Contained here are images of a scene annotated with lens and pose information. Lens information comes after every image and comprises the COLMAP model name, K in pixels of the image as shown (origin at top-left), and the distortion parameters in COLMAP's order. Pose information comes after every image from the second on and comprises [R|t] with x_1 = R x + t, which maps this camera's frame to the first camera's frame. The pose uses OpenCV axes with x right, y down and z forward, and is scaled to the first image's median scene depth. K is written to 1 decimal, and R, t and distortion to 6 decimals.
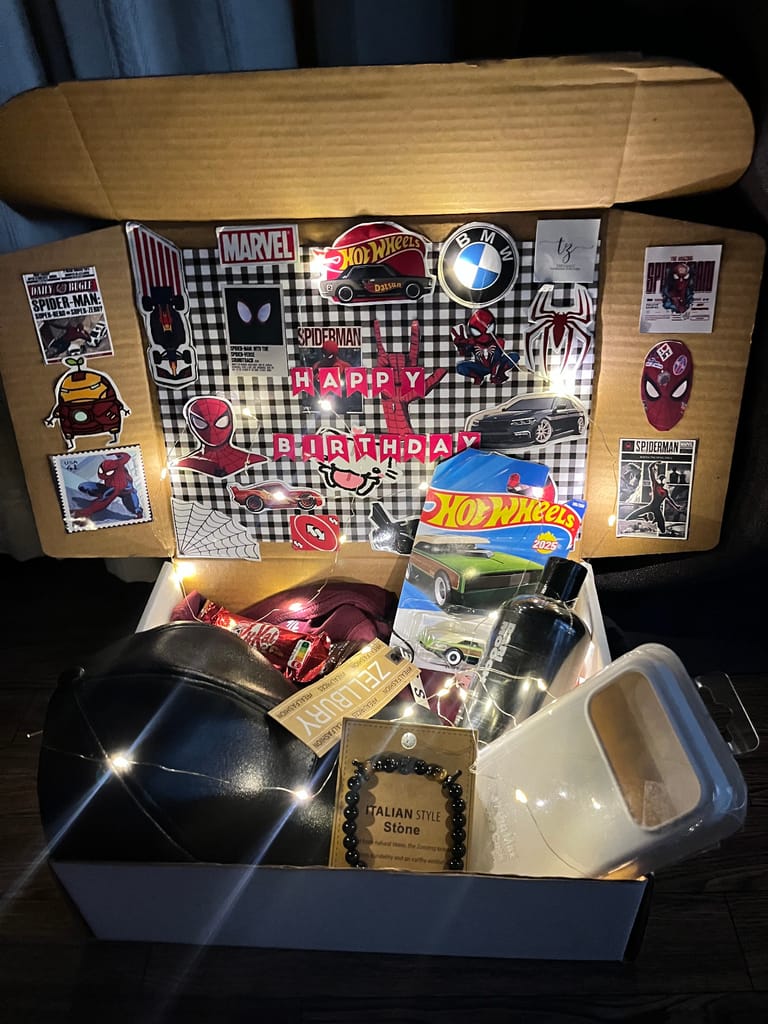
lens RADIAL K [[735.4, 0, 384.0], [0, 735.4, 512.0], [0, 0, 1]] dist [0.008579, -0.004700]
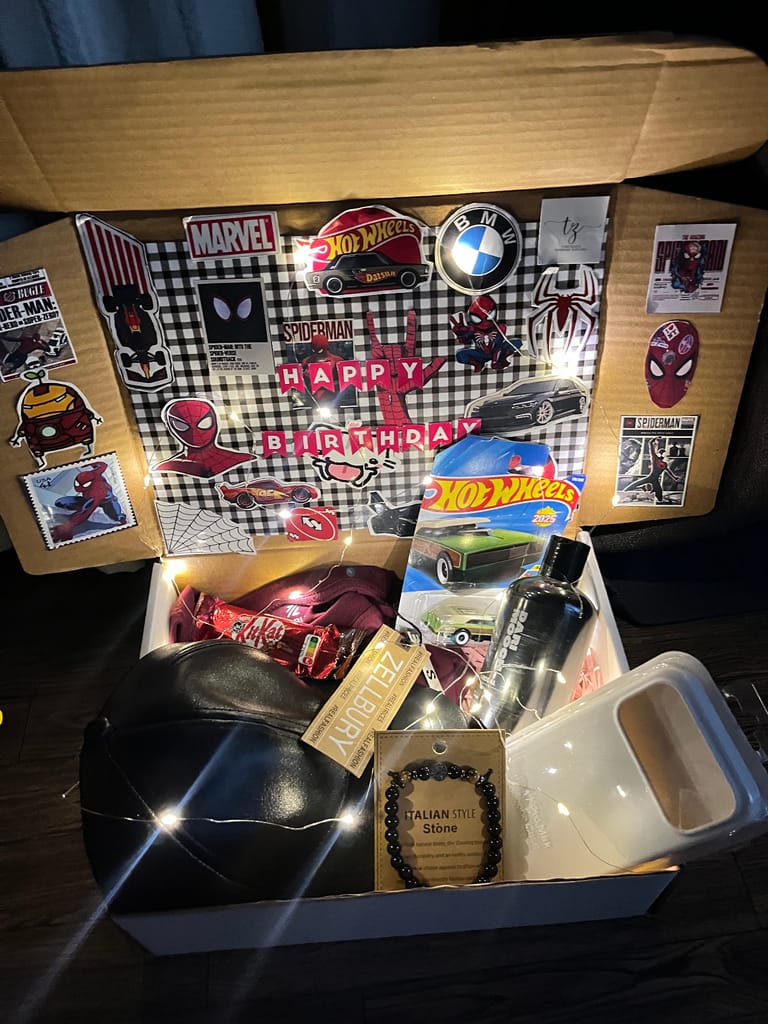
lens RADIAL K [[739.5, 0, 388.6], [0, 739.5, 510.5], [0, 0, 1]] dist [0.008153, 0.003125]
pose [[0.992167, -0.084764, 0.091755, -0.091423], [0.066917, 0.980910, 0.182588, -0.181535], [-0.105480, -0.175018, 0.978899, 0.044704]]
